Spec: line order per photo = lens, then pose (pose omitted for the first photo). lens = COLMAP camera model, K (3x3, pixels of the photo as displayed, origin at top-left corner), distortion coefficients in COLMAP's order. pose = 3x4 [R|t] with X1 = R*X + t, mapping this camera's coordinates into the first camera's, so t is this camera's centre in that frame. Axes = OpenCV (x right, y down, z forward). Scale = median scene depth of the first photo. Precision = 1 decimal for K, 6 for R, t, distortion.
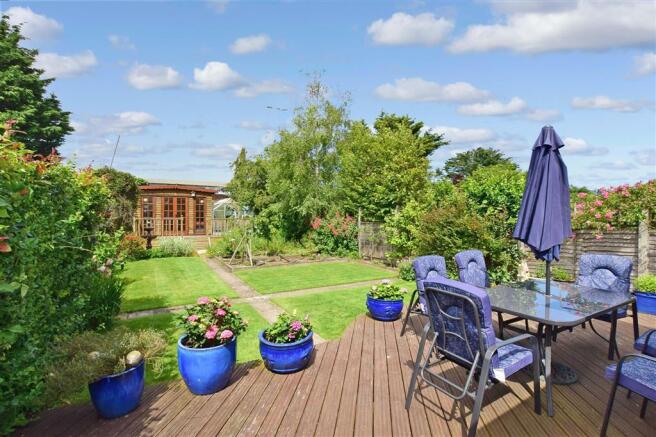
lens RADIAL K [[307.2, 0, 329.9], [0, 307.2, 226.6], [0, 0, 1]] dist [-0.036924, 0.006124]
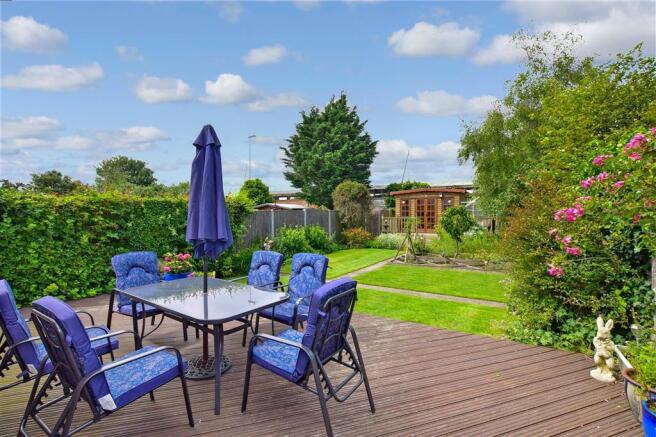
lens RADIAL K [[307.2, 0, 329.9], [0, 307.2, 226.6], [0, 0, 1]] dist [-0.036924, 0.006124]
pose [[0.471131, 0.025676, -0.881690, 0.392067], [-0.024718, 0.999568, 0.015901, -0.003876], [0.881717, 0.014302, 0.471562, 0.190123]]
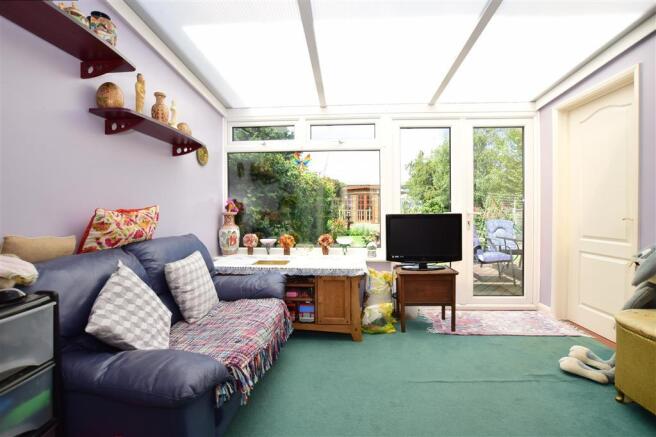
lens RADIAL K [[307.2, 0, 329.9], [0, 307.2, 226.6], [0, 0, 1]] dist [-0.036924, 0.006124]
pose [[0.833592, 0.014922, -0.552179, 0.131082], [-0.010057, 0.999879, 0.011837, 0.035203], [0.552289, -0.004314, 0.833641, -0.255838]]
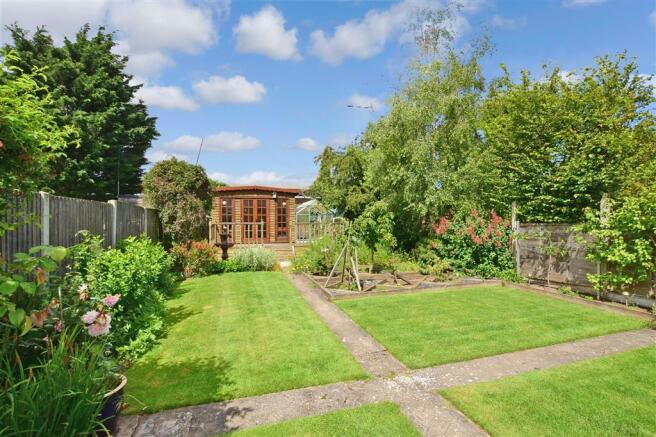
lens RADIAL K [[307.2, 0, 329.9], [0, 307.2, 226.6], [0, 0, 1]] dist [-0.036924, 0.006124]
pose [[0.970776, -0.009025, -0.239818, -0.109970], [0.003079, 0.999679, -0.025158, 0.005087], [0.239968, 0.023684, 0.970492, 0.242101]]
